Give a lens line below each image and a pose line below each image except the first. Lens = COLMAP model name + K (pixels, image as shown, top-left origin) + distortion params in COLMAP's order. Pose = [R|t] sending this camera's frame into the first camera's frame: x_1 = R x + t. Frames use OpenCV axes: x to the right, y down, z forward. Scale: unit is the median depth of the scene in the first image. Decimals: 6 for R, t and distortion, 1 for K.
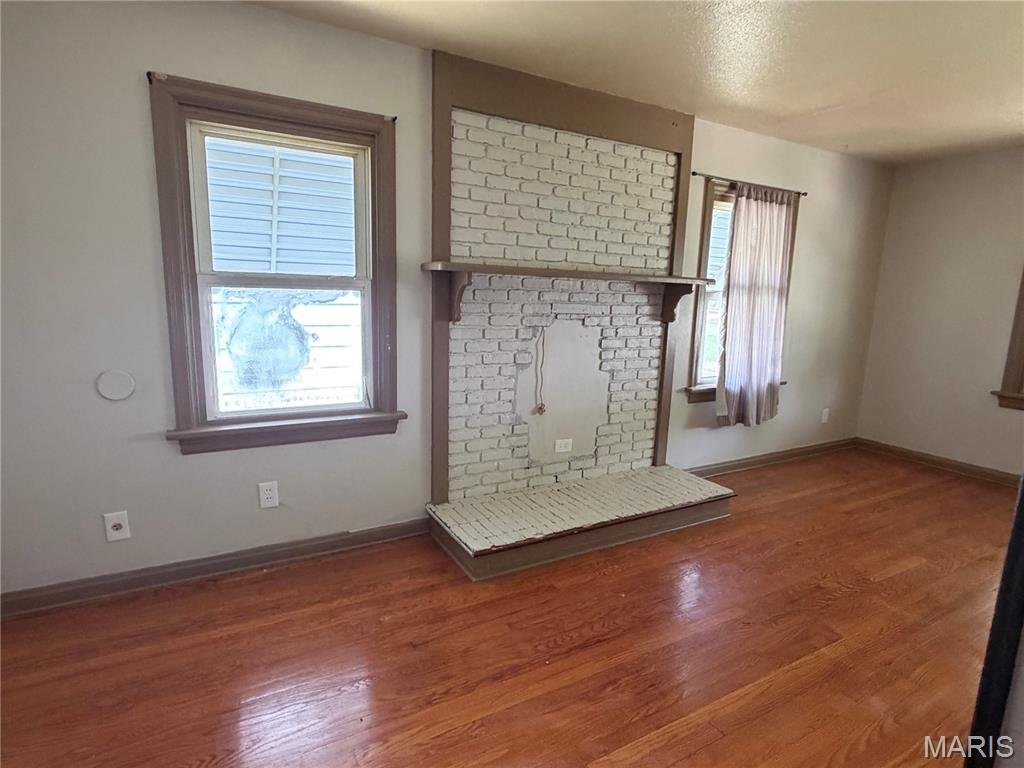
lens RADIAL K [[536.9, 0, 507.9], [0, 536.9, 385.6], [0, 0, 1]] dist [0.001109, -0.001053]
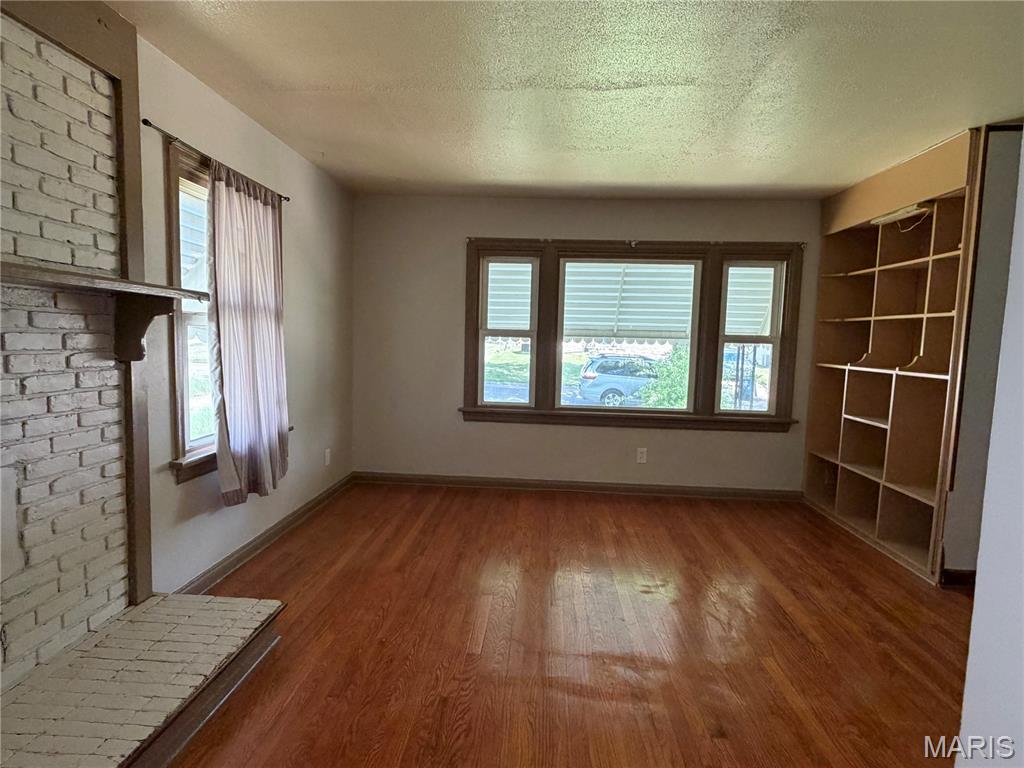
lens RADIAL K [[536.9, 0, 513.2], [0, 536.9, 386.8], [0, 0, 1]] dist [0.001109, -0.001053]
pose [[0.536770, -0.086436, 0.839290, 0.025797], [0.131457, 0.991158, 0.018003, -0.046034], [-0.833425, 0.100667, 0.543386, 0.334202]]
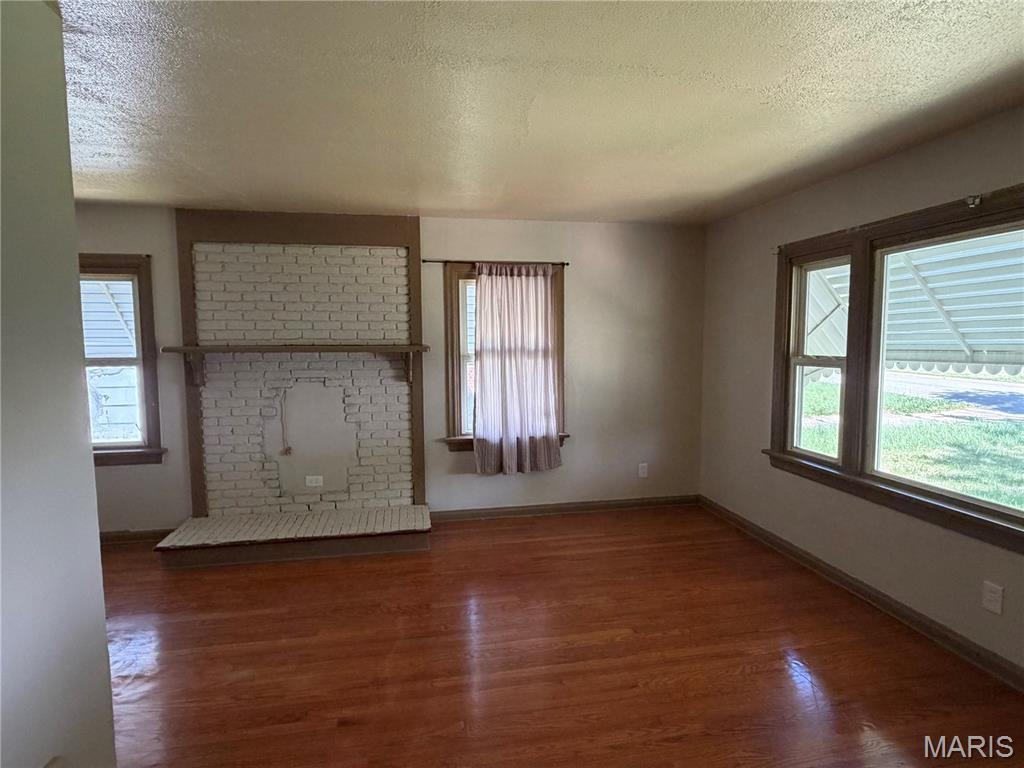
lens RADIAL K [[536.9, 0, 513.4], [0, 536.9, 386.0], [0, 0, 1]] dist [0.001109, -0.001053]
pose [[0.947277, -0.006378, -0.320352, 0.915359], [-0.022184, 0.996097, -0.085429, -0.012895], [0.319647, 0.088031, 0.943439, -0.059688]]
